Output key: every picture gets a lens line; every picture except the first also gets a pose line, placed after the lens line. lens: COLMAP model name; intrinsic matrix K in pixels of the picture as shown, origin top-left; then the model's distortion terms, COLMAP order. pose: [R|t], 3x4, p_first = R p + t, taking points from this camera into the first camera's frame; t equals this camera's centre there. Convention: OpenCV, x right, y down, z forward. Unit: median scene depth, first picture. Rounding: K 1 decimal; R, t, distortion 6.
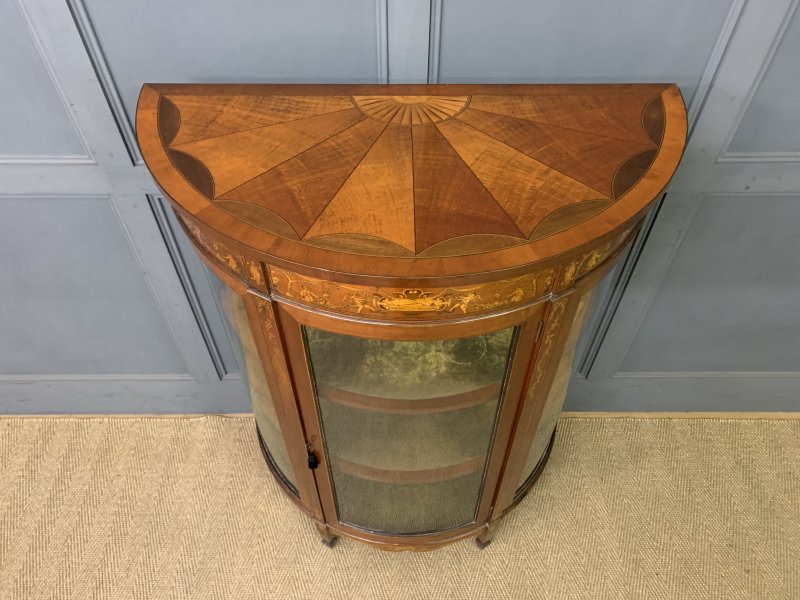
lens RADIAL K [[600.9, 0, 397.9], [0, 600.9, 289.9], [0, 0, 1]] dist [0.030323, -0.003736]
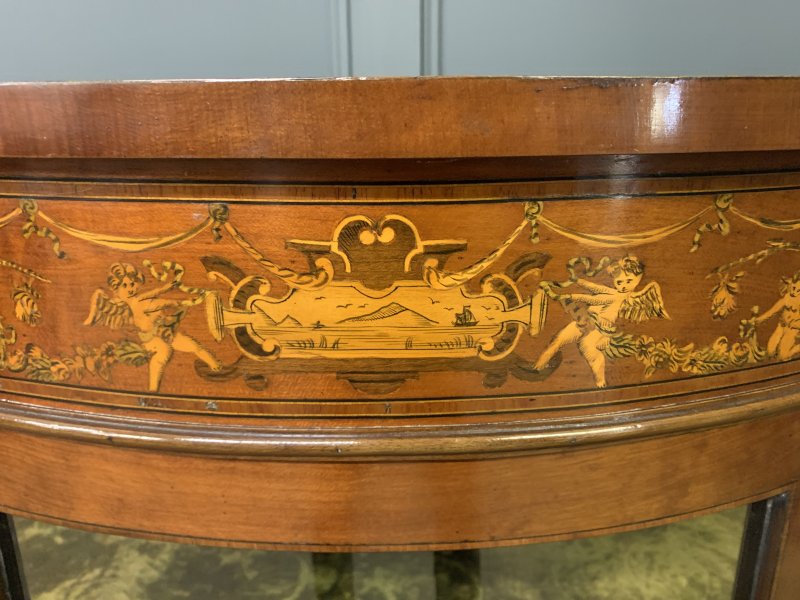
lens RADIAL K [[604.4, 0, 403.4], [0, 604.4, 299.5], [0, 0, 1]] dist [0.013923, -0.011569]
pose [[0.999870, -0.010705, 0.012085, 0.016821], [0.015516, 0.844073, -0.536004, 0.075952], [-0.004463, 0.536122, 0.844129, 0.428875]]
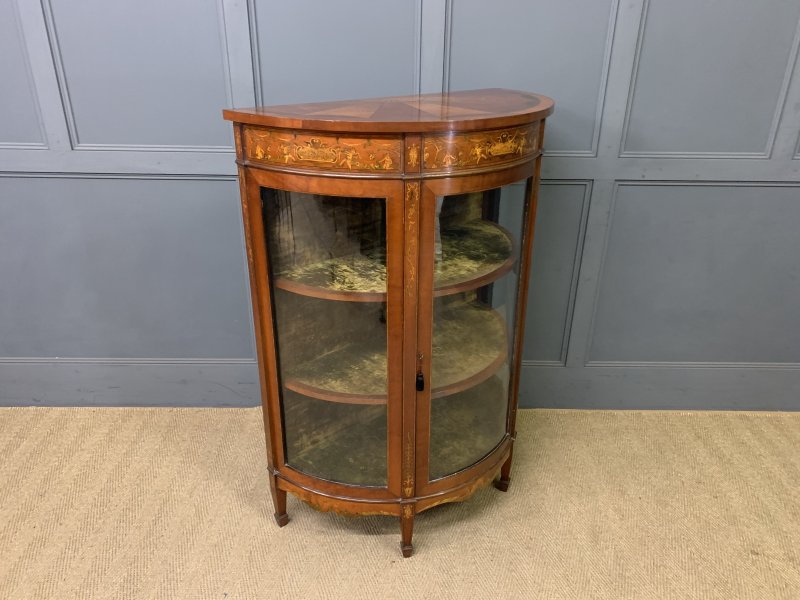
lens RADIAL K [[591.3, 0, 403.4], [0, 591.3, 301.1], [0, 0, 1]] dist [0.035372, -0.007861]
pose [[0.999848, 0.009543, 0.014569, -0.058868], [-0.002549, 0.907703, -0.419605, 0.656809], [-0.017229, 0.419504, 0.907590, -0.222649]]
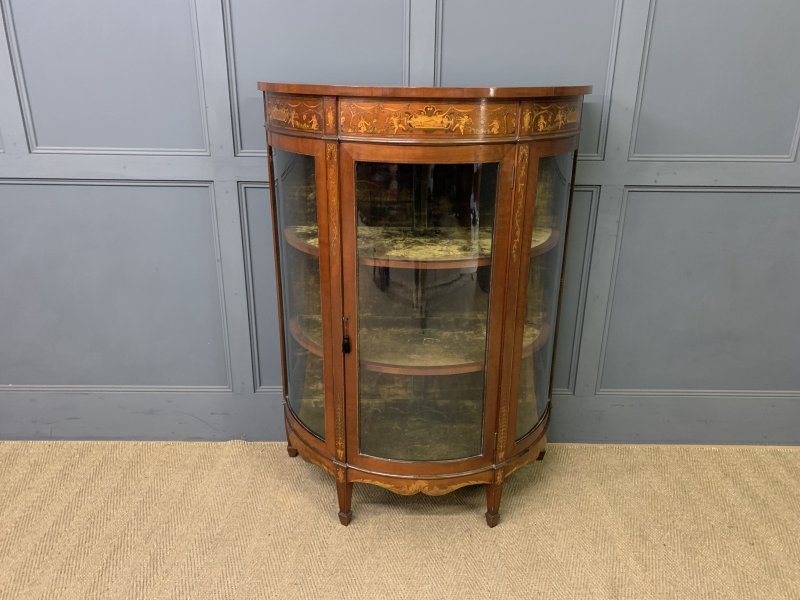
lens RADIAL K [[590.3, 0, 400.9], [0, 590.3, 303.2], [0, 0, 1]] dist [0.039576, -0.012547]
pose [[0.999929, 0.009487, 0.007209, -0.031275], [-0.004840, 0.876278, -0.481781, 0.646424], [-0.010888, 0.481712, 0.876262, -0.079245]]
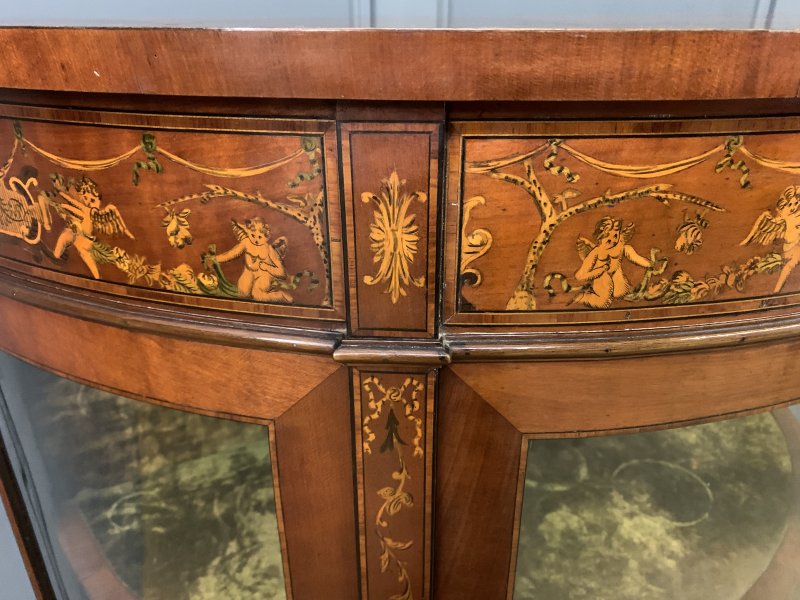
lens RADIAL K [[604.4, 0, 403.4], [0, 604.4, 299.5], [0, 0, 1]] dist [0.013923, -0.011569]
pose [[0.901835, -0.183301, 0.391273, -0.186349], [0.329042, 0.878268, -0.346954, 0.045692], [-0.280045, 0.441641, 0.852366, 0.444290]]
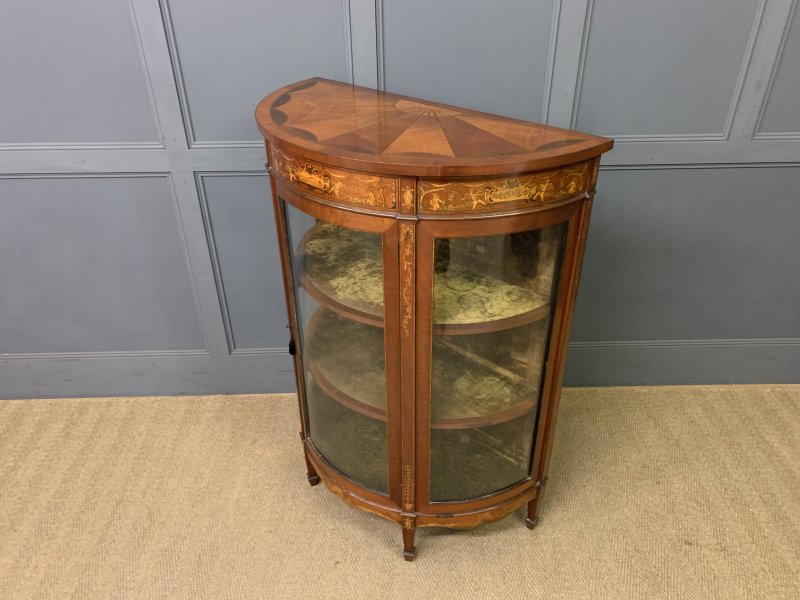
lens RADIAL K [[591.7, 0, 400.8], [0, 591.7, 296.6], [0, 0, 1]] dist [0.031805, -0.002404]
pose [[0.999783, -0.017375, 0.011495, 0.059409], [0.020010, 0.954464, -0.297655, 0.489517], [-0.005800, 0.297820, 0.954604, -0.259598]]
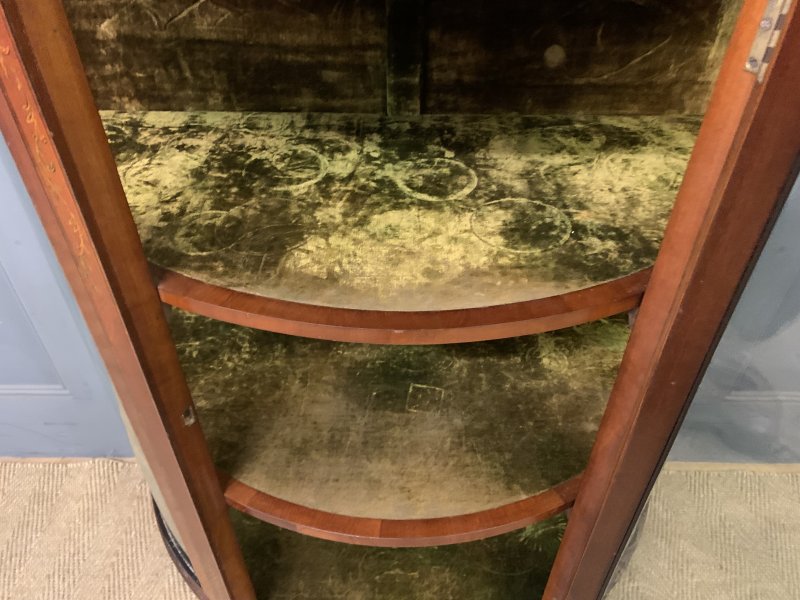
lens RADIAL K [[604.4, 0, 403.4], [0, 604.4, 299.5], [0, 0, 1]] dist [0.013923, -0.011569]
pose [[0.999931, 0.011749, 0.000142, 0.015724], [-0.011597, 0.988769, -0.149002, 0.168639], [-0.001891, 0.148990, 0.988837, 0.423367]]
